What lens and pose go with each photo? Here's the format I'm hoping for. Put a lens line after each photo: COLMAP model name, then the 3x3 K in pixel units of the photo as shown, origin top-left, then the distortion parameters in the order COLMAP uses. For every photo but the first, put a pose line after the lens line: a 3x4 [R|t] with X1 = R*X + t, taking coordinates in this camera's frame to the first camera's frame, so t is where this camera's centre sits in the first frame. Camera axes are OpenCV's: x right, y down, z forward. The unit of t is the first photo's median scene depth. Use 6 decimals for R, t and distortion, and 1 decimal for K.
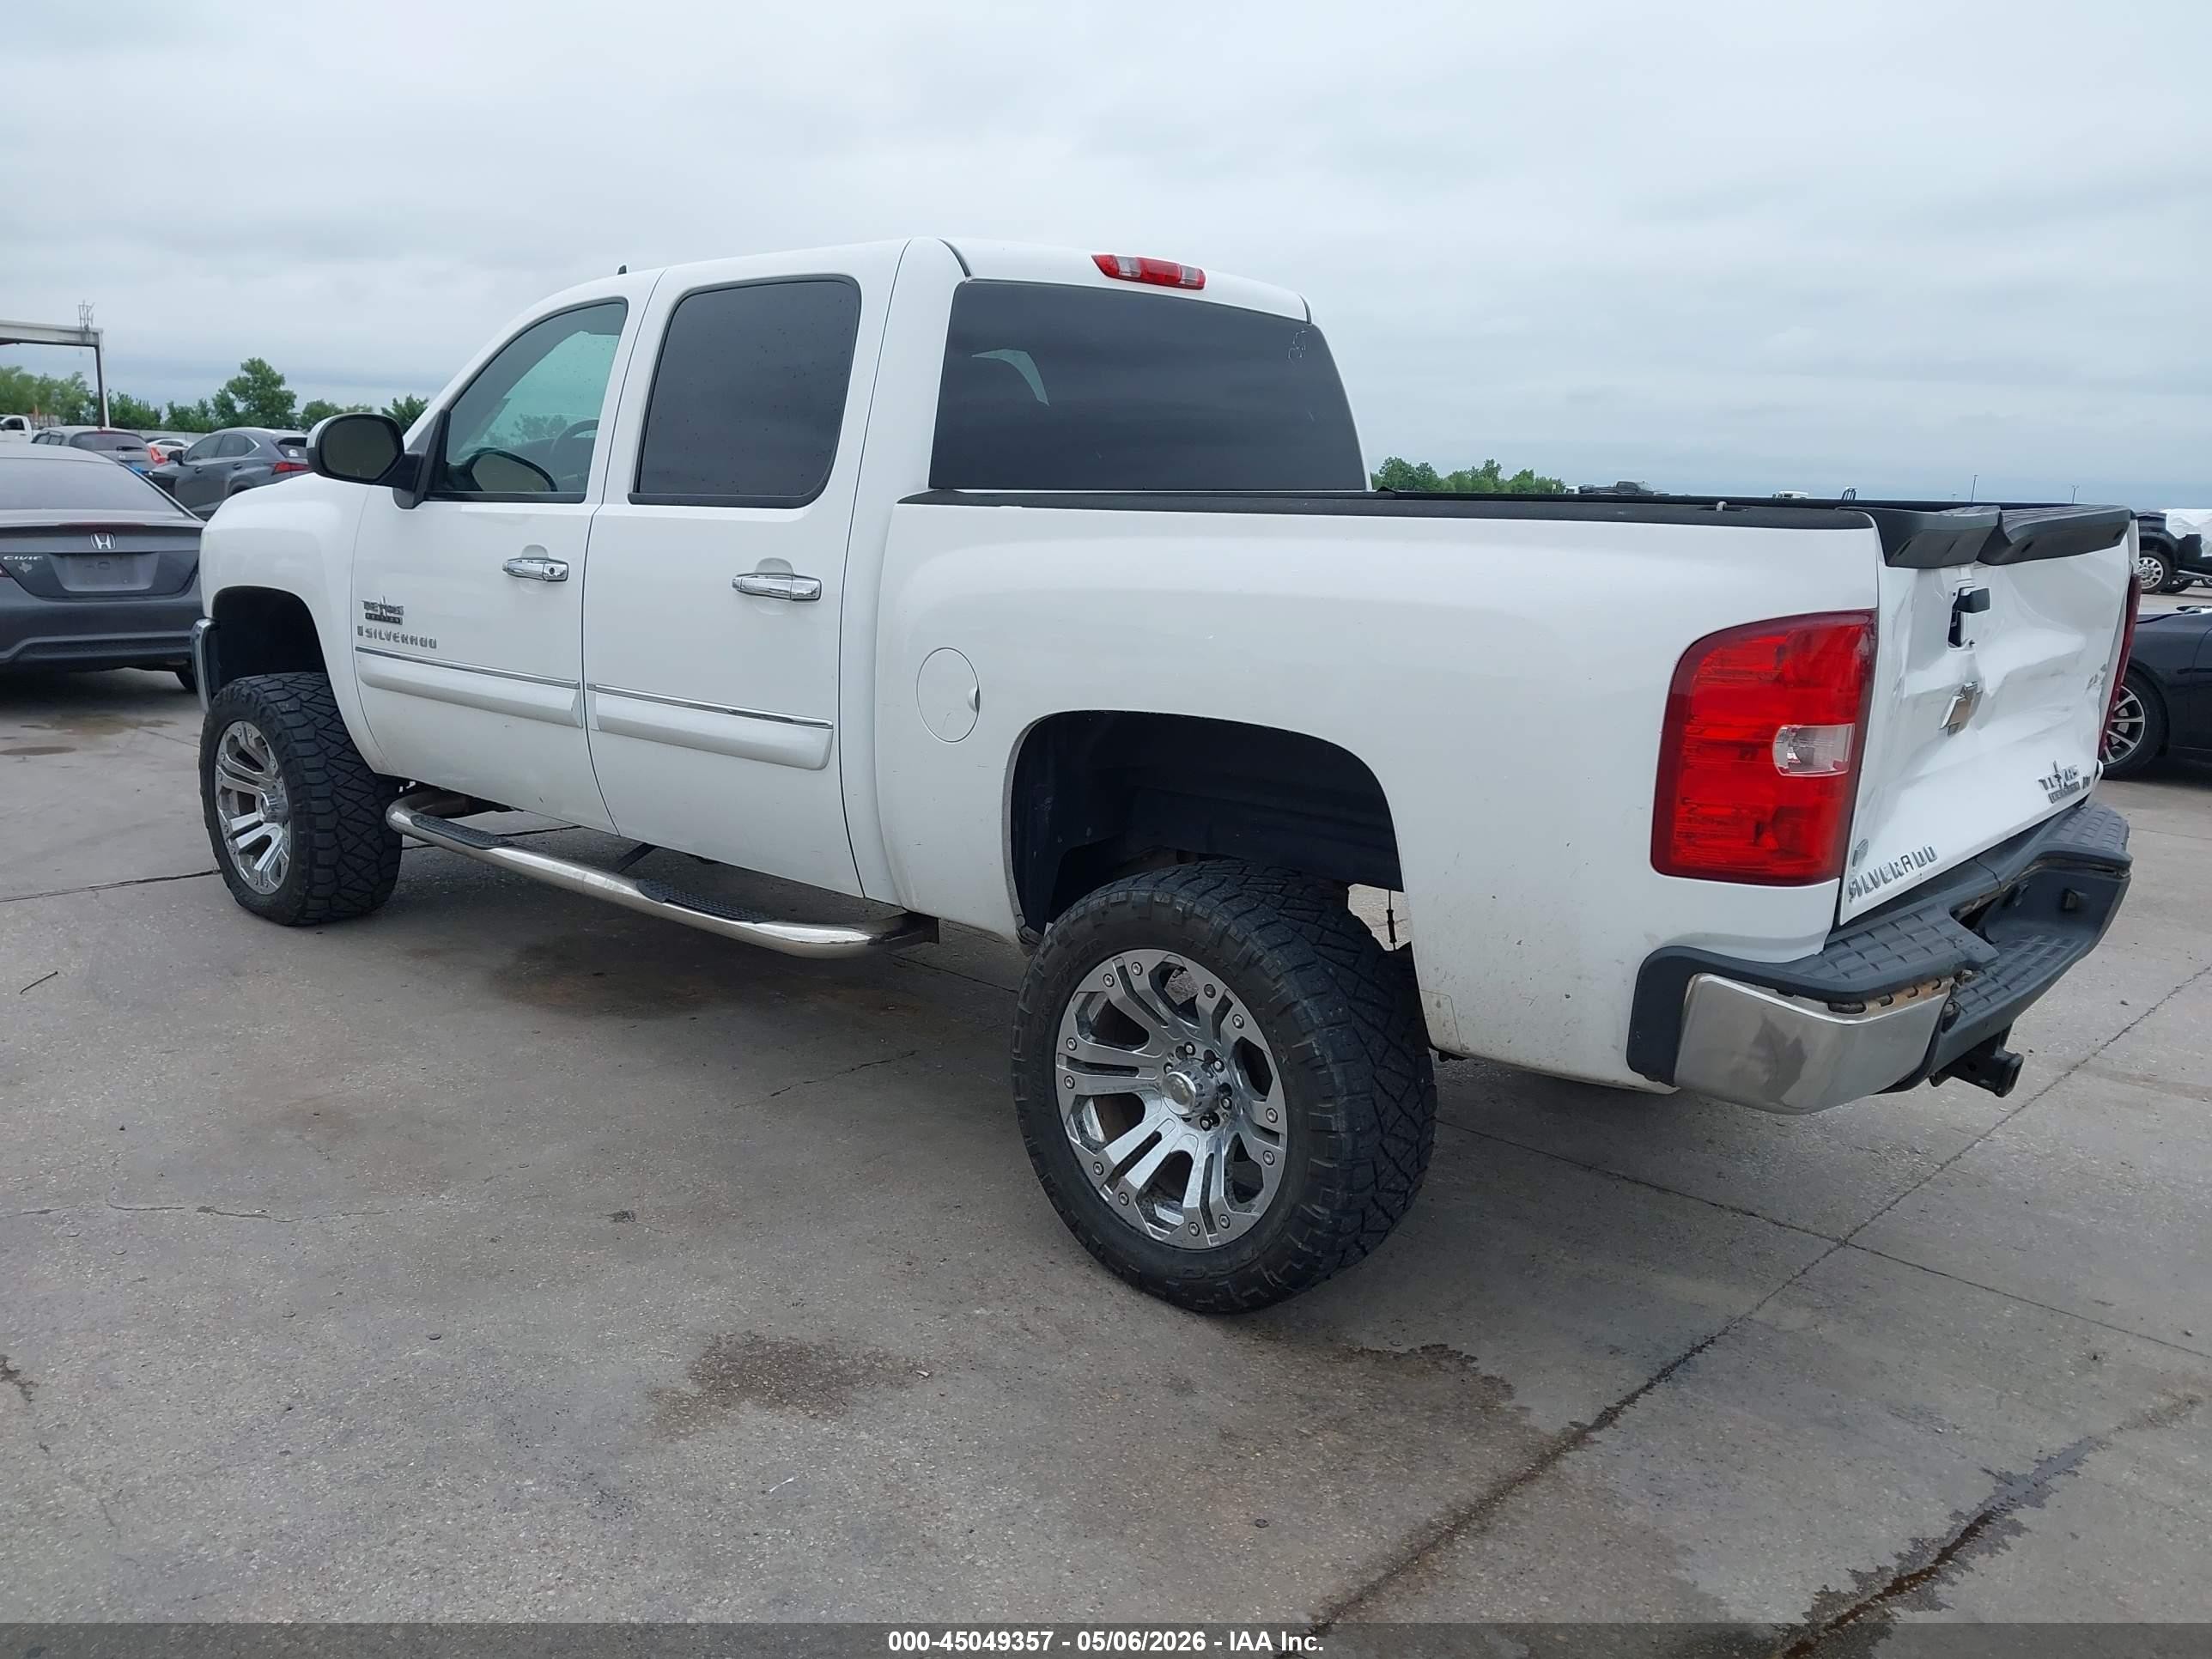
lens RADIAL K [[1713.7, 0, 1098.8], [0, 1713.7, 884.0], [0, 0, 1]] dist [0.037187, -0.048885]
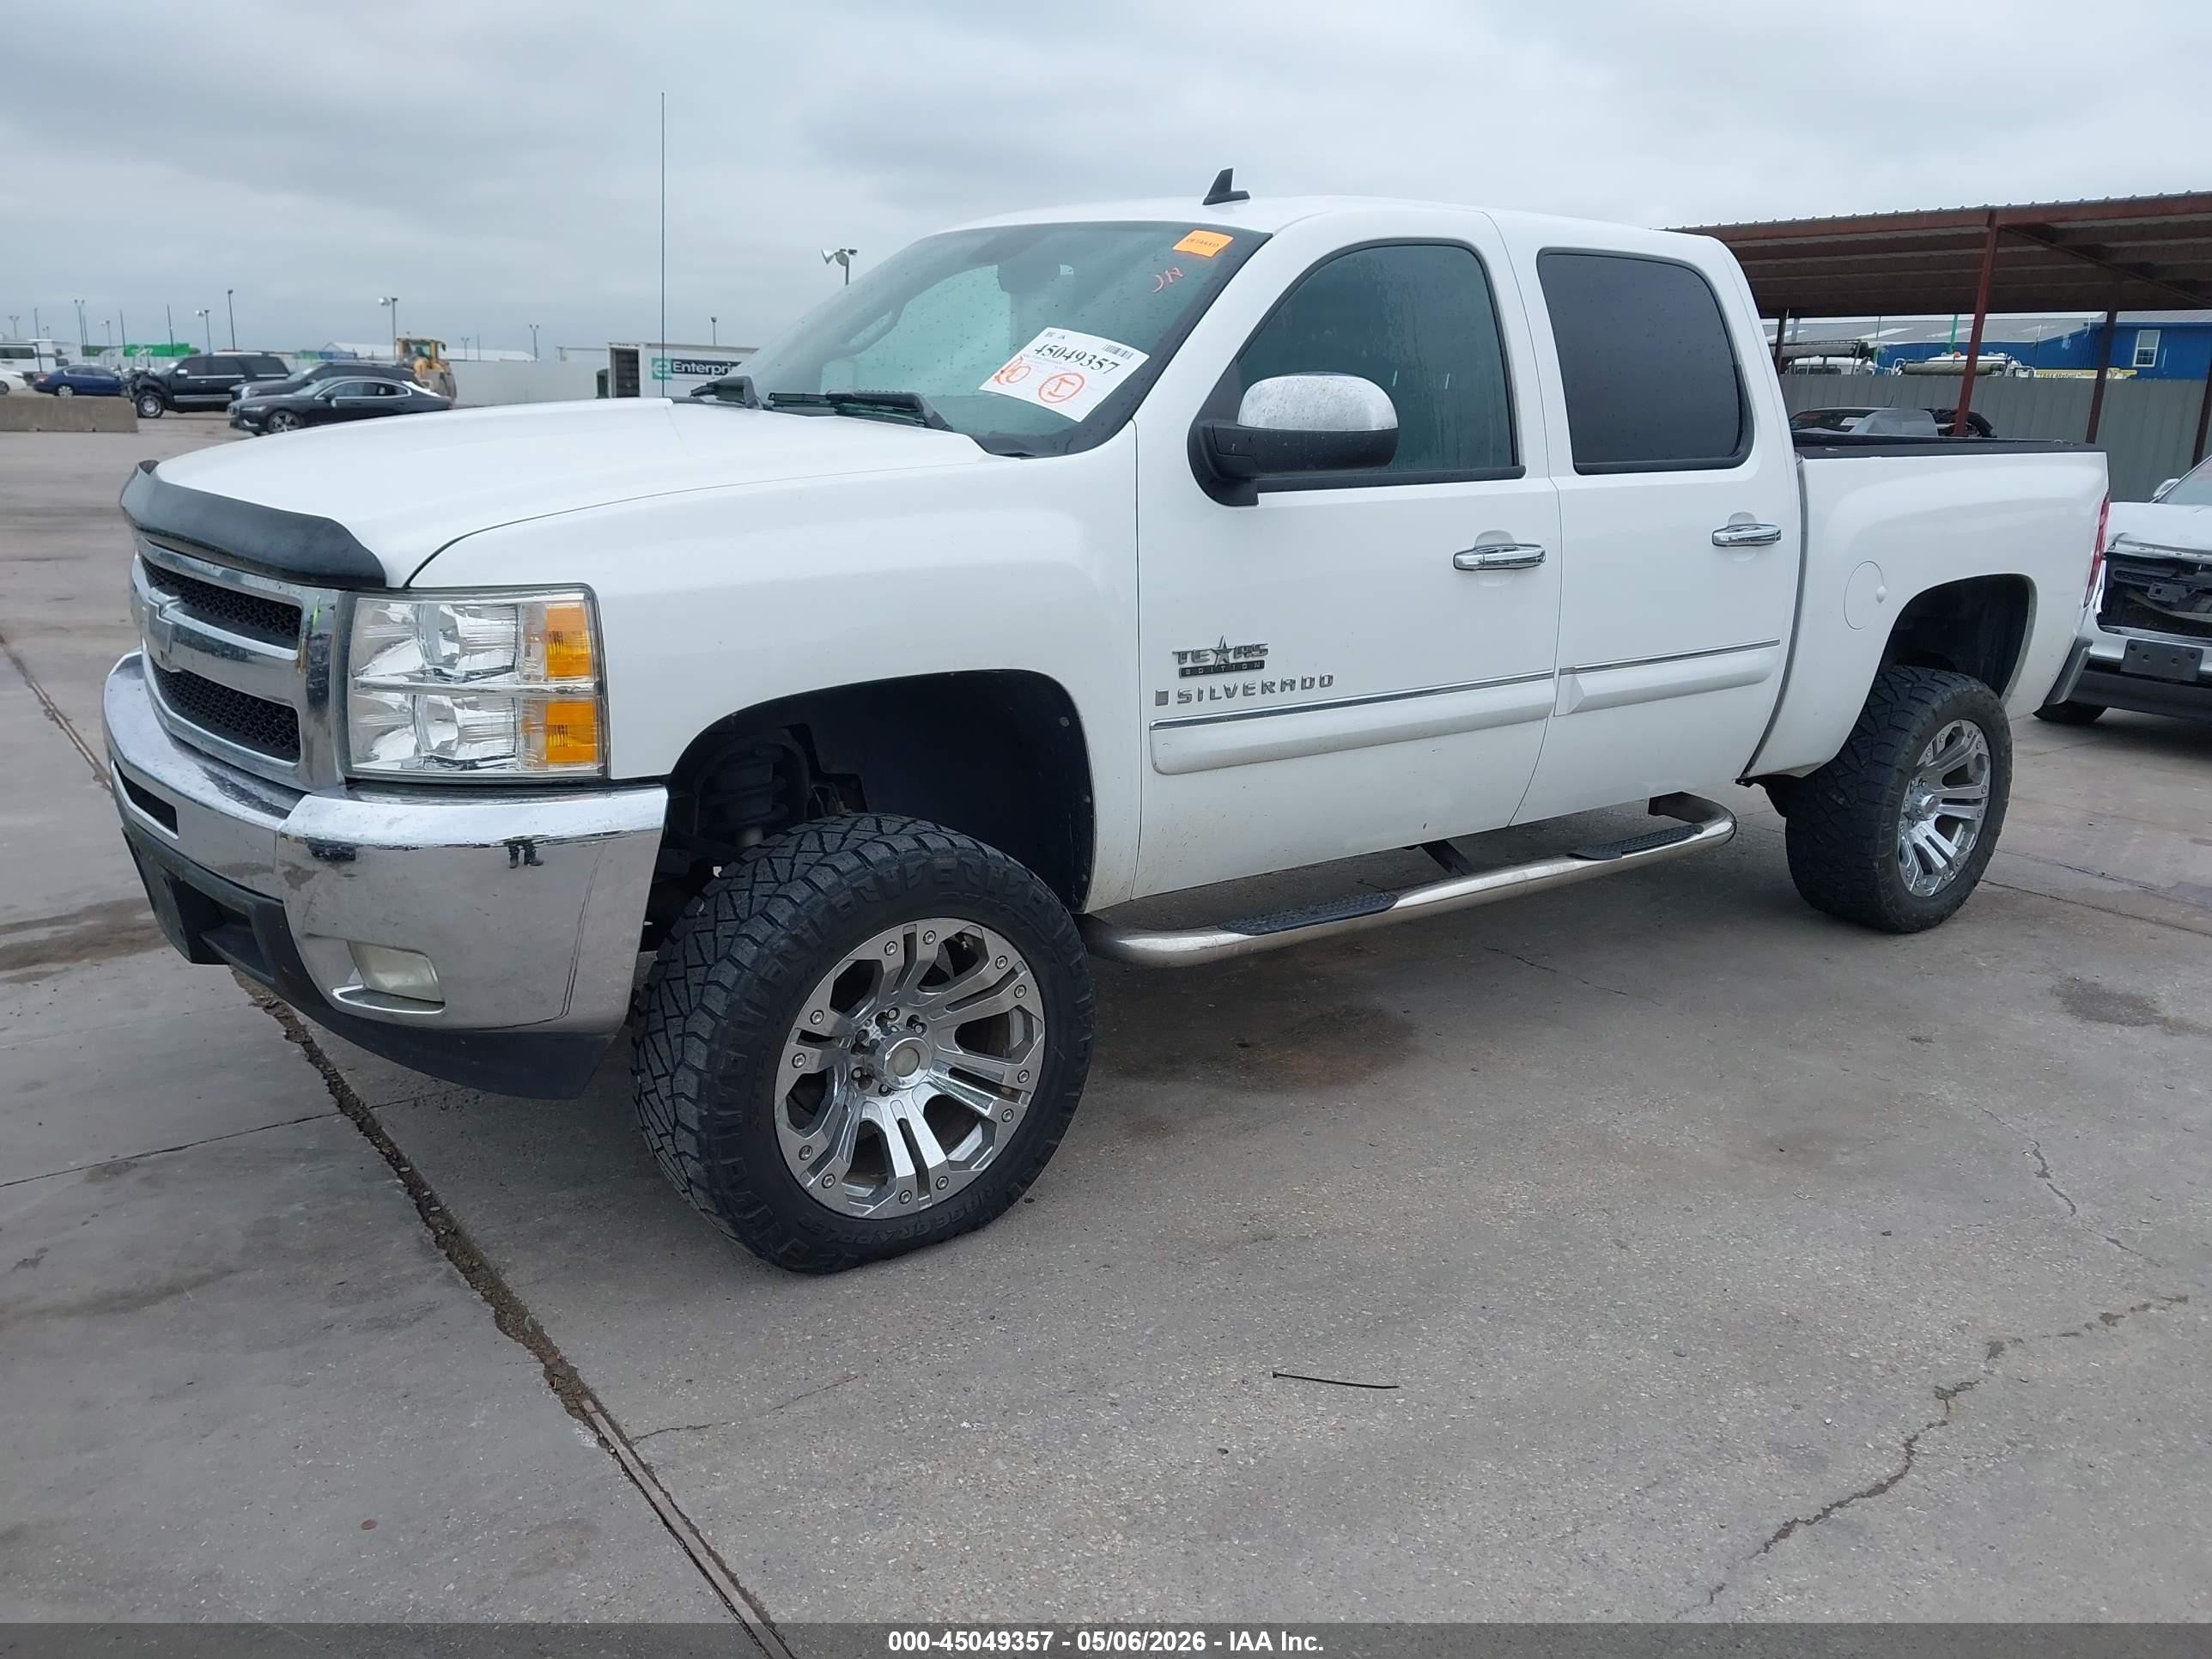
lens RADIAL K [[1713.7, 0, 1053.5], [0, 1713.7, 895.4], [0, 0, 1]] dist [0.037187, -0.048885]
pose [[0.204166, -0.303444, 0.930719, -1.287266], [0.201084, 0.943471, 0.263491, -0.307861], [-0.958061, 0.133357, 0.253642, 1.051495]]
